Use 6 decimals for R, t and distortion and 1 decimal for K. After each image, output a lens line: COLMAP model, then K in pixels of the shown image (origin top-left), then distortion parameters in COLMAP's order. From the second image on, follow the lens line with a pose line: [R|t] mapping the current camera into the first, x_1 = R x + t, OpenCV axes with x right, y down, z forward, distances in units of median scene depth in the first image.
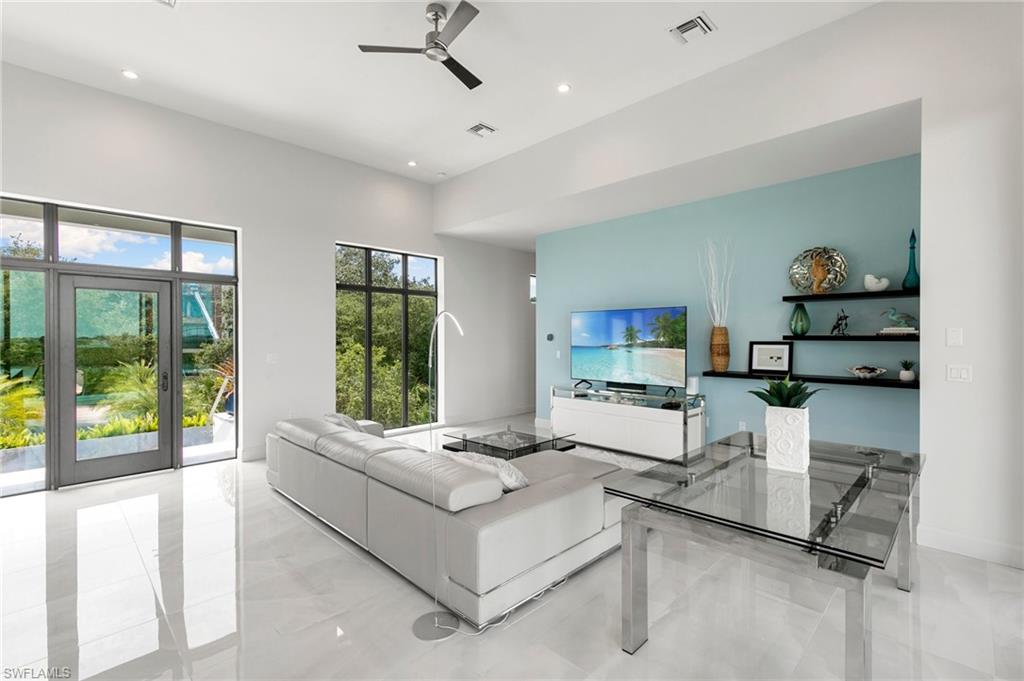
lens RADIAL K [[458.6, 0, 512.0], [0, 458.6, 340.5], [0, 0, 1]] dist [-0.000780, -0.000119]
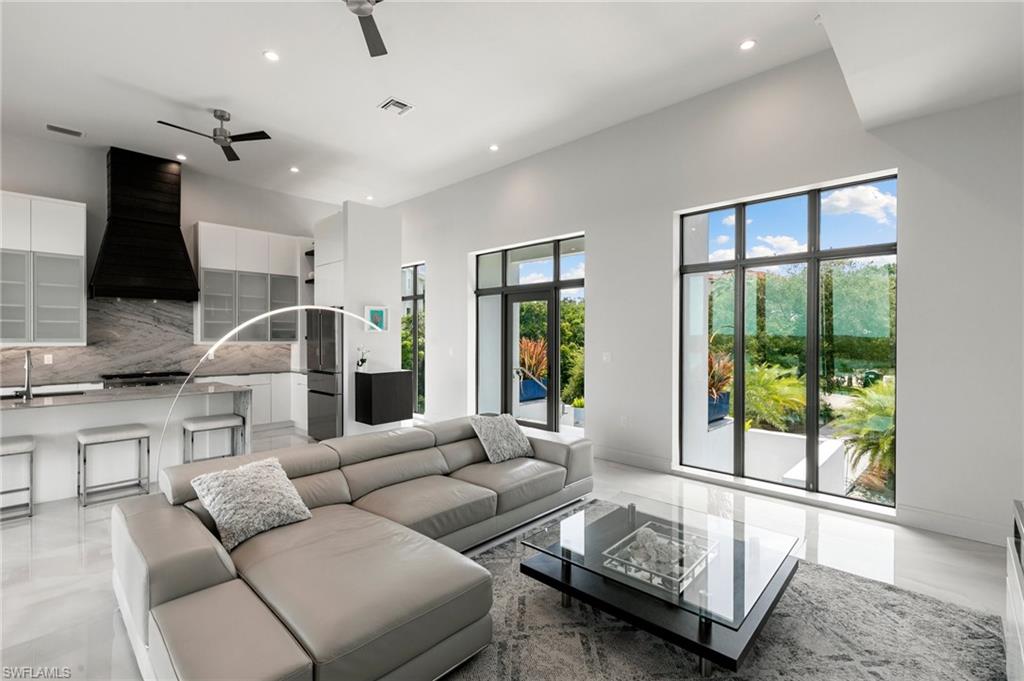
lens RADIAL K [[458.6, 0, 512.0], [0, 458.6, 340.5], [0, 0, 1]] dist [-0.000780, -0.000119]
pose [[0.027419, 0.015624, -0.999502, 0.467659], [-0.011973, 0.999811, 0.015300, -0.017292], [0.999552, 0.011547, 0.027601, 0.865252]]
